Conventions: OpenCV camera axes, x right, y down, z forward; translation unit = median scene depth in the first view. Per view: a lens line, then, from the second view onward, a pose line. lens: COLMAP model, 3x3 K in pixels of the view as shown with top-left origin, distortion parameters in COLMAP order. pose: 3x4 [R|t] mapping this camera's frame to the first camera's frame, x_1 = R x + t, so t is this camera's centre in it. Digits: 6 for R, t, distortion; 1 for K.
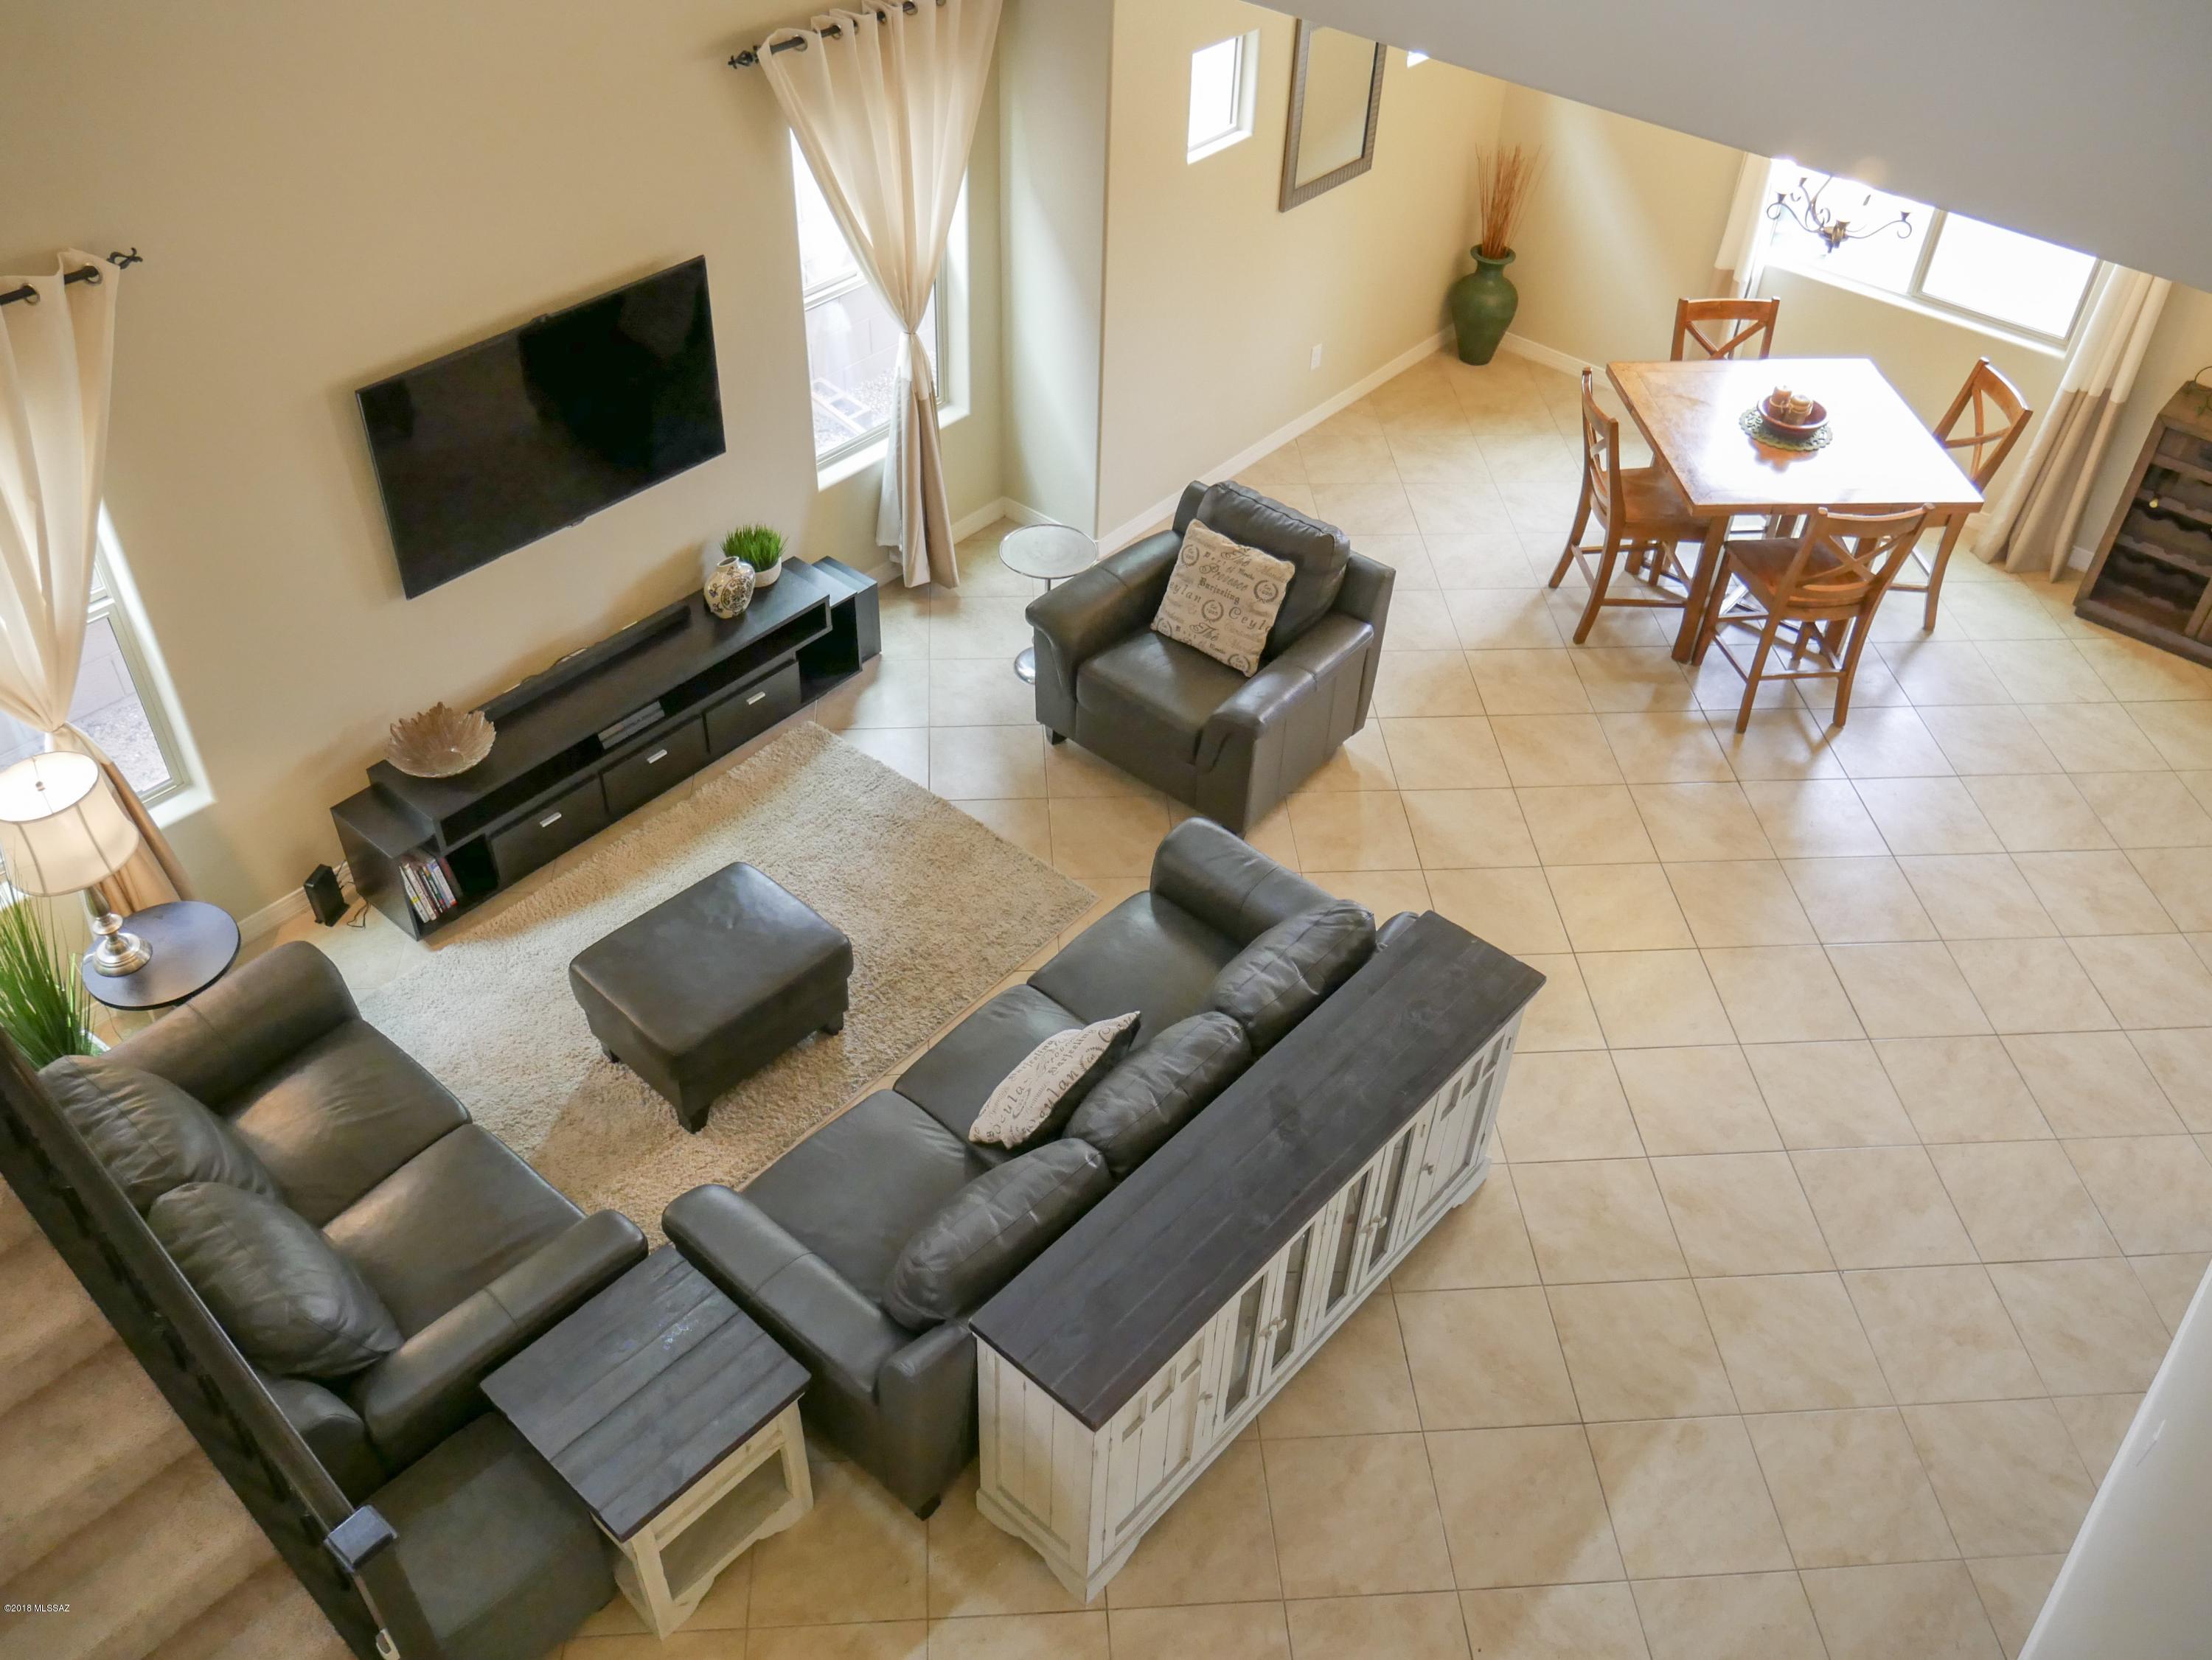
lens RADIAL K [[1838.7, 0, 1111.9], [0, 1838.7, 845.6], [0, 0, 1]] dist [-0.022661, -0.003064]
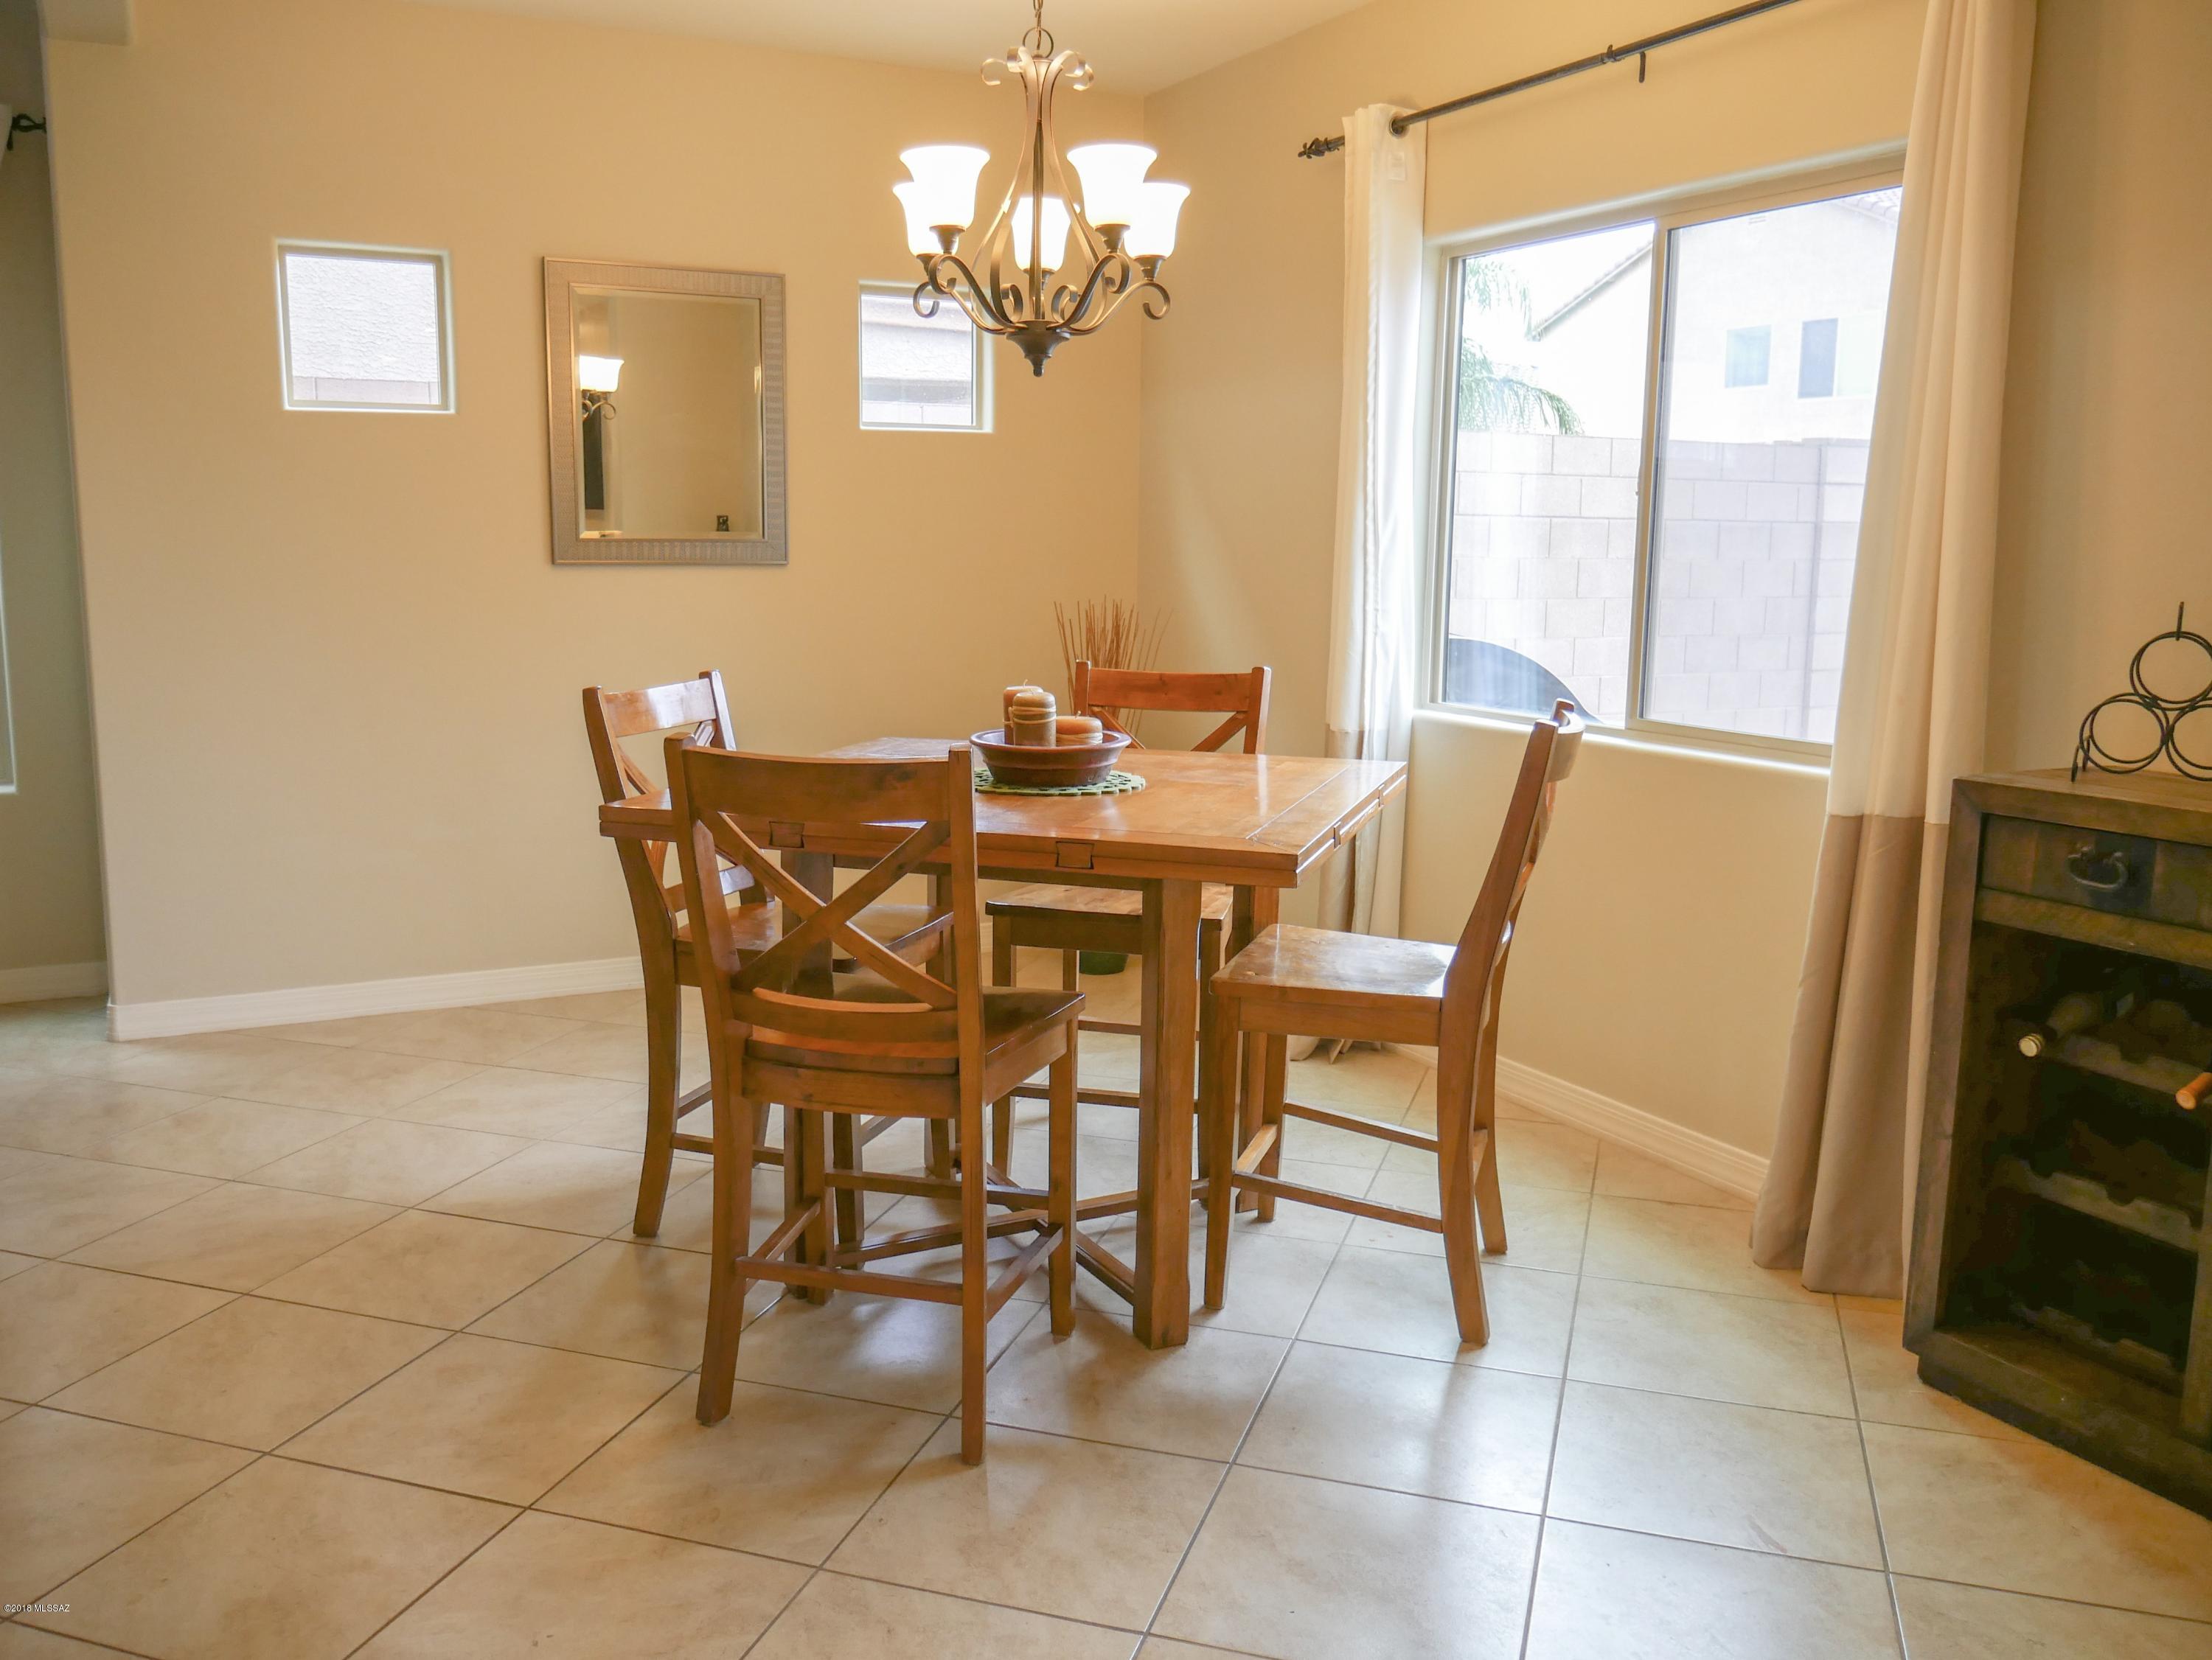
lens RADIAL K [[1838.7, 0, 1111.9], [0, 1838.7, 845.6], [0, 0, 1]] dist [-0.022661, -0.003064]
pose [[0.928251, 0.045497, -0.369162, 0.603346], [-0.238364, 0.834672, -0.496493, 0.007169], [0.285540, 0.548865, 0.785629, 0.717447]]
